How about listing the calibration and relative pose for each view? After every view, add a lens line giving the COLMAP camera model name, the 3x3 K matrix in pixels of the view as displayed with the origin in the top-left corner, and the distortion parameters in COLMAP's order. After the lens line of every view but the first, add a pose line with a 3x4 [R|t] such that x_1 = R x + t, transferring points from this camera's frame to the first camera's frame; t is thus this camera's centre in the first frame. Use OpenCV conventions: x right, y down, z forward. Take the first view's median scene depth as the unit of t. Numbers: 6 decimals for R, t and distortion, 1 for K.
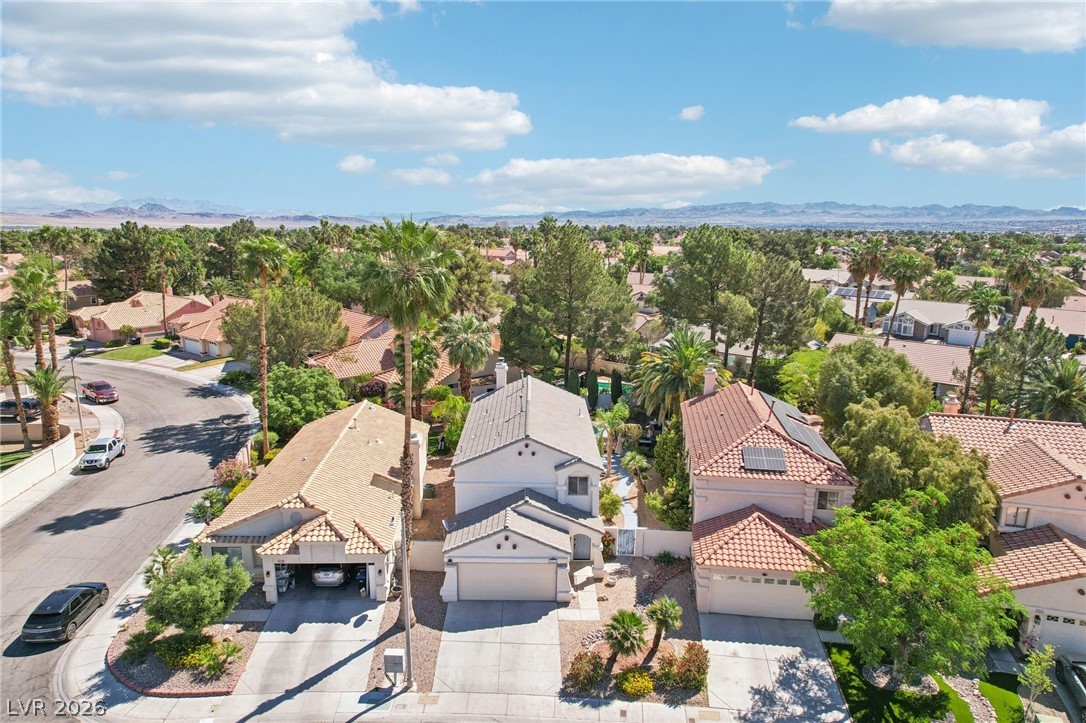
lens RADIAL K [[695.6, 0, 543.9], [0, 695.6, 363.6], [0, 0, 1]] dist [-0.059036, 0.045274]
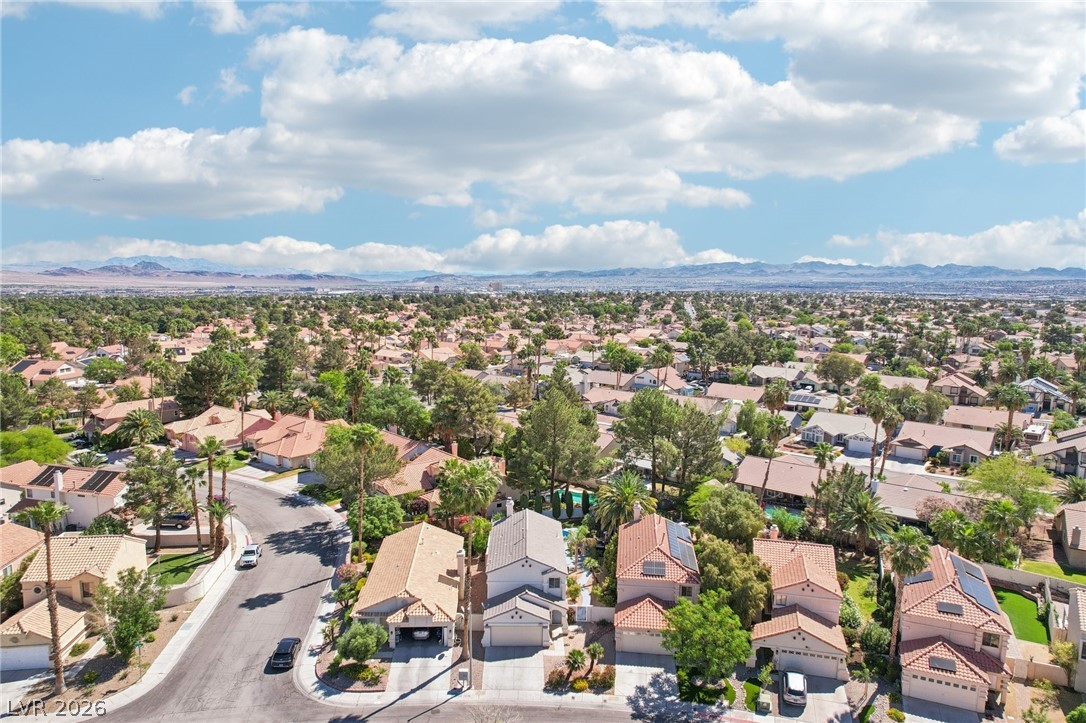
lens RADIAL K [[695.6, 0, 552.2], [0, 695.6, 373.6], [0, 0, 1]] dist [-0.059036, 0.045274]
pose [[0.999744, 0.001213, 0.022605, 0.001072], [0.000322, 0.997702, -0.067758, -0.252234], [-0.022636, 0.067748, 0.997446, -0.864642]]
